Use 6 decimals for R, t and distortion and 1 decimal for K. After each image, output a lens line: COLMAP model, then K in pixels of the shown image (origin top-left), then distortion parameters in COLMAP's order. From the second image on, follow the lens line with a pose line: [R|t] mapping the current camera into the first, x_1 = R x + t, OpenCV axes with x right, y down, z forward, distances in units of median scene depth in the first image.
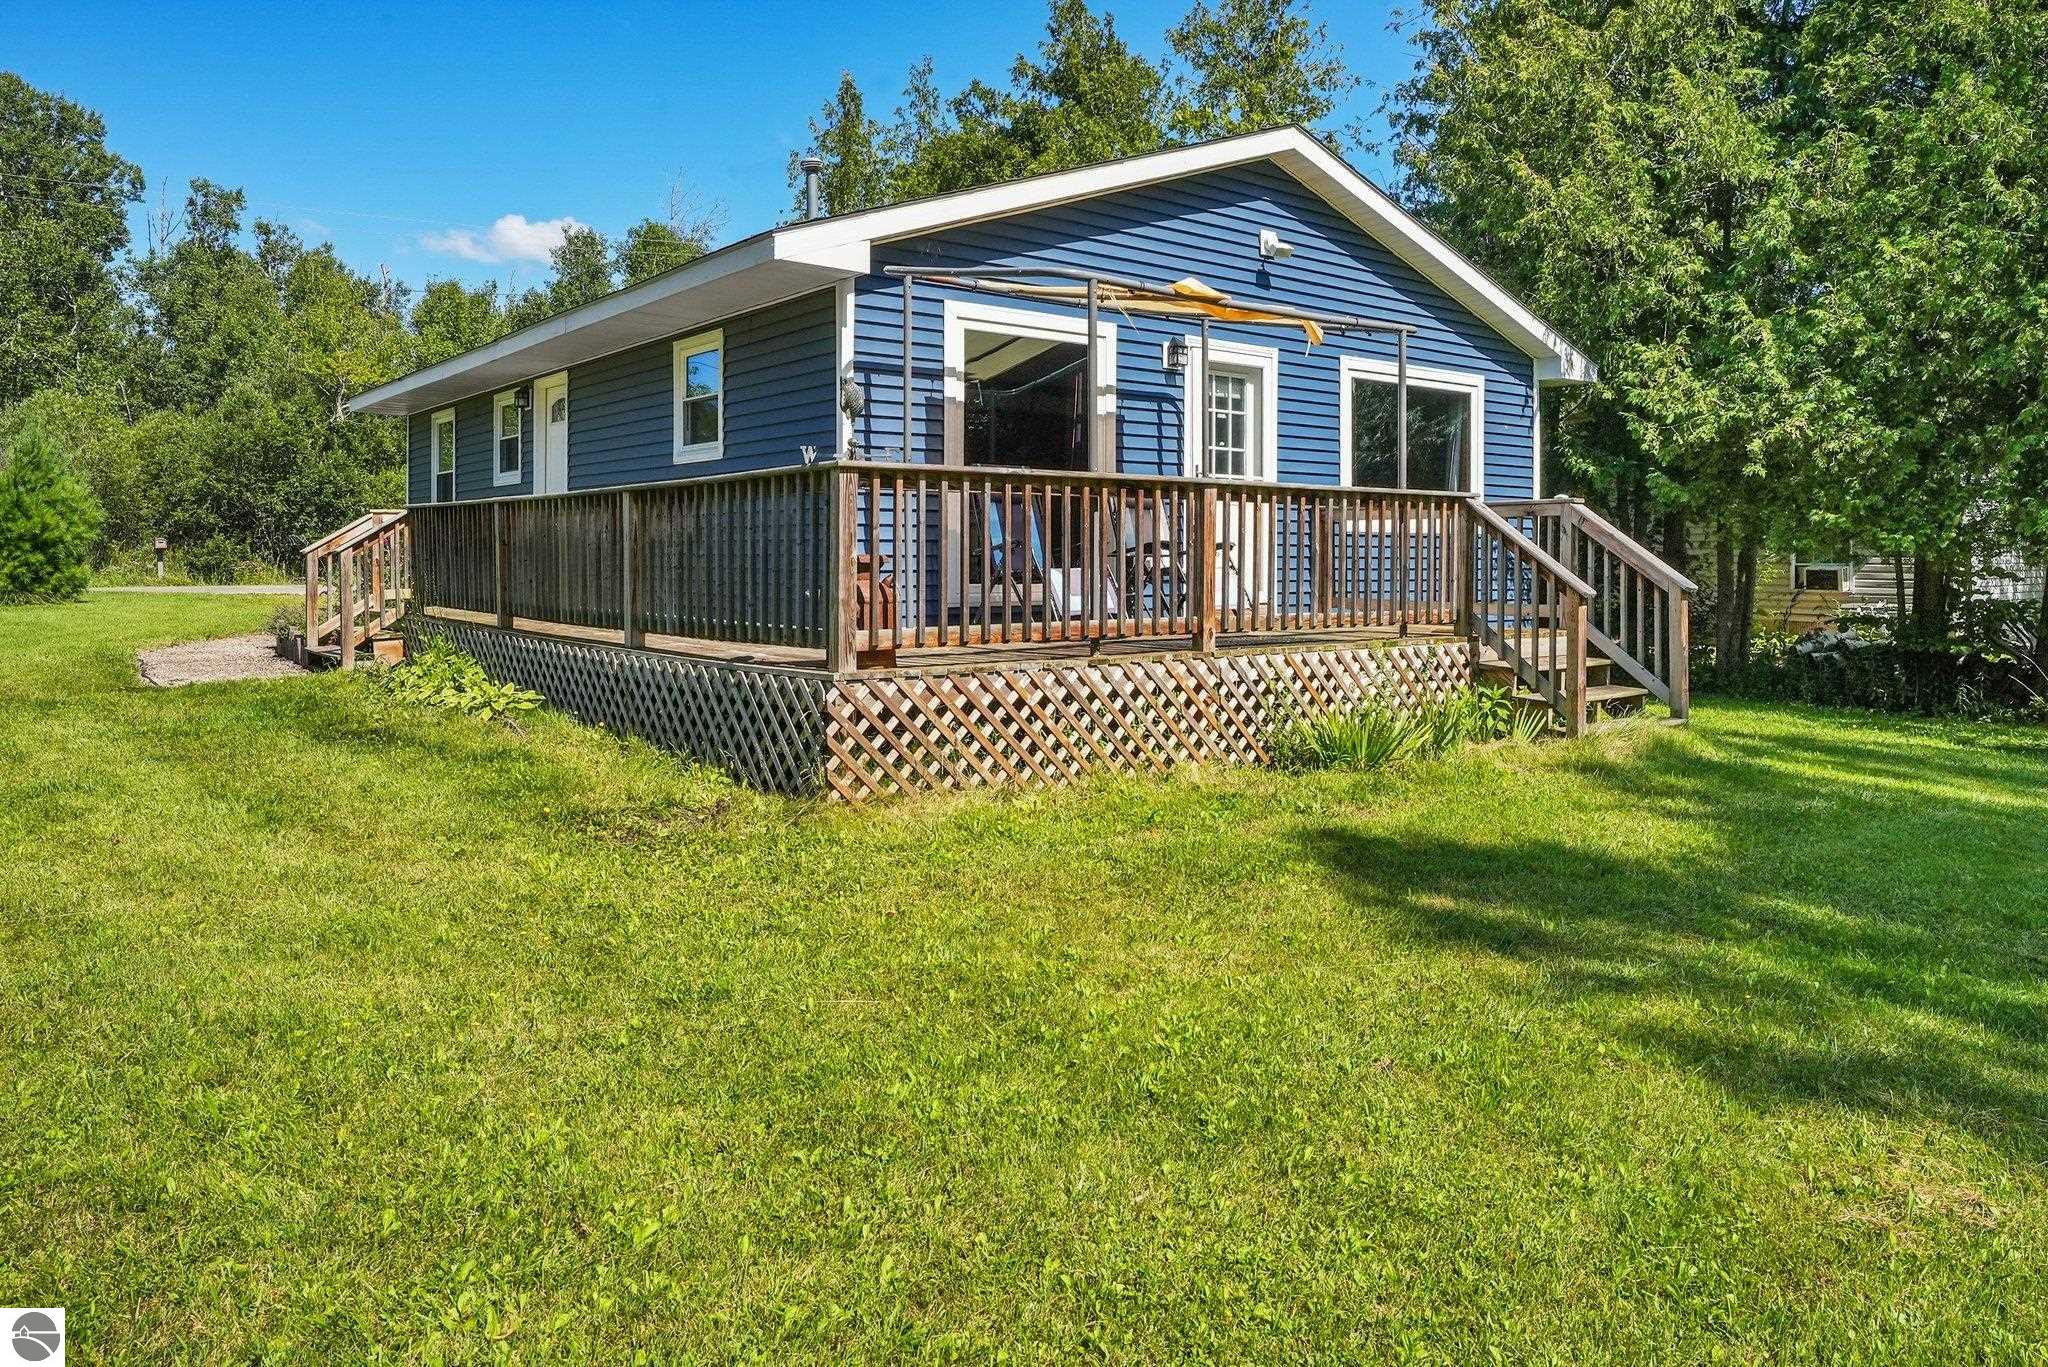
lens RADIAL K [[1344.1, 0, 1024.0], [0, 1344.1, 683.5], [0, 0, 1]] dist [-0.004662, -0.000599]
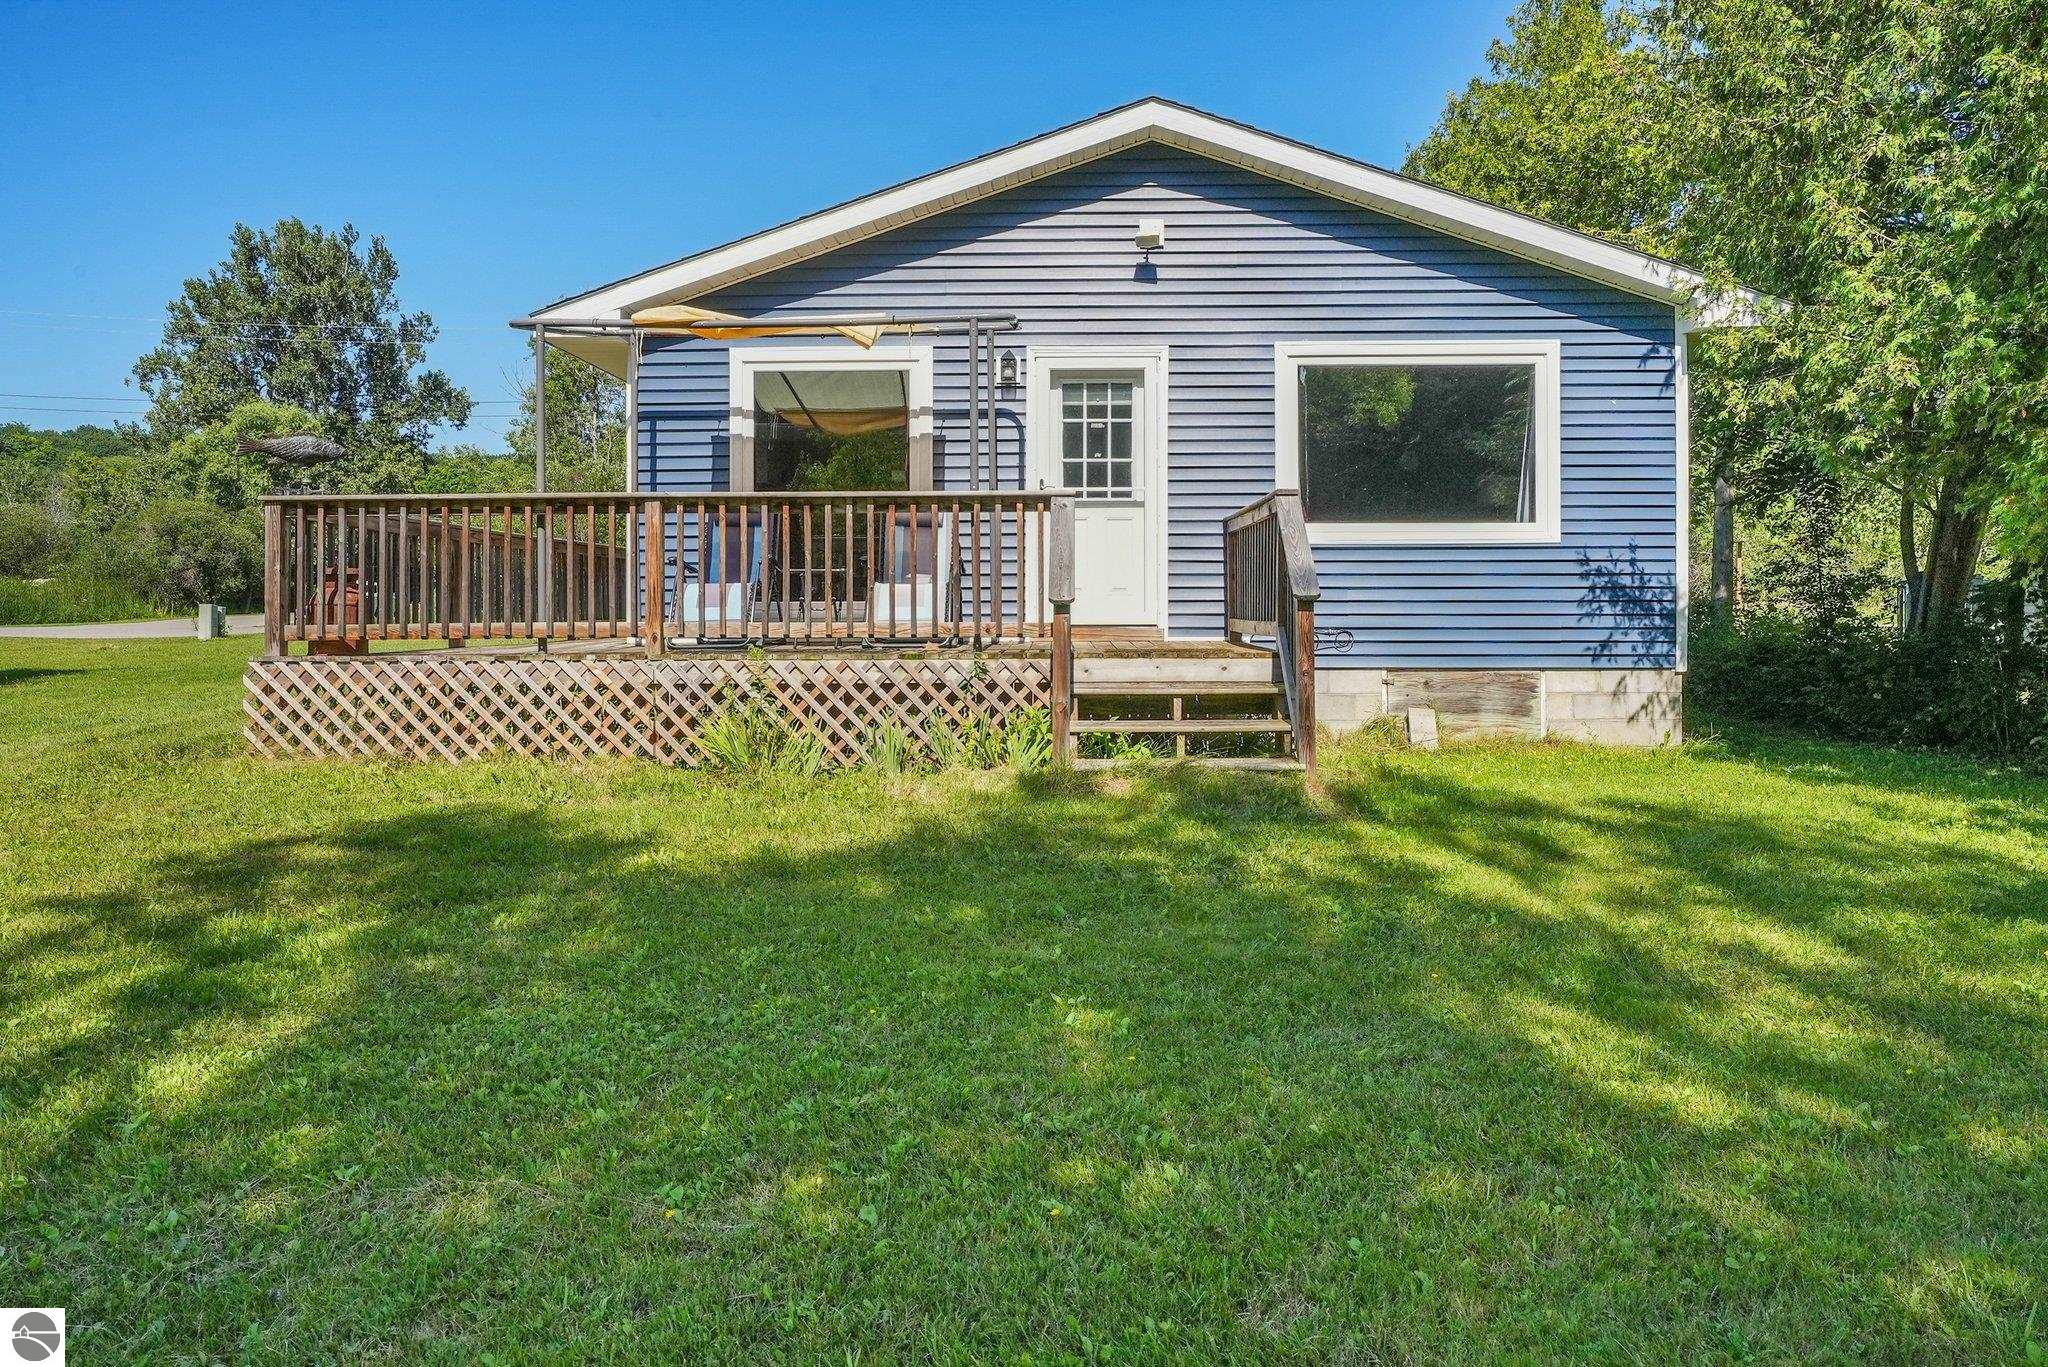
lens RADIAL K [[1344.1, 0, 1024.0], [0, 1344.1, 683.5], [0, 0, 1]] dist [-0.004662, -0.000599]
pose [[0.770887, 0.019198, -0.636683, 0.754279], [-0.055796, 0.997739, -0.037471, 0.018121], [0.634524, 0.064411, 0.770215, 0.280726]]
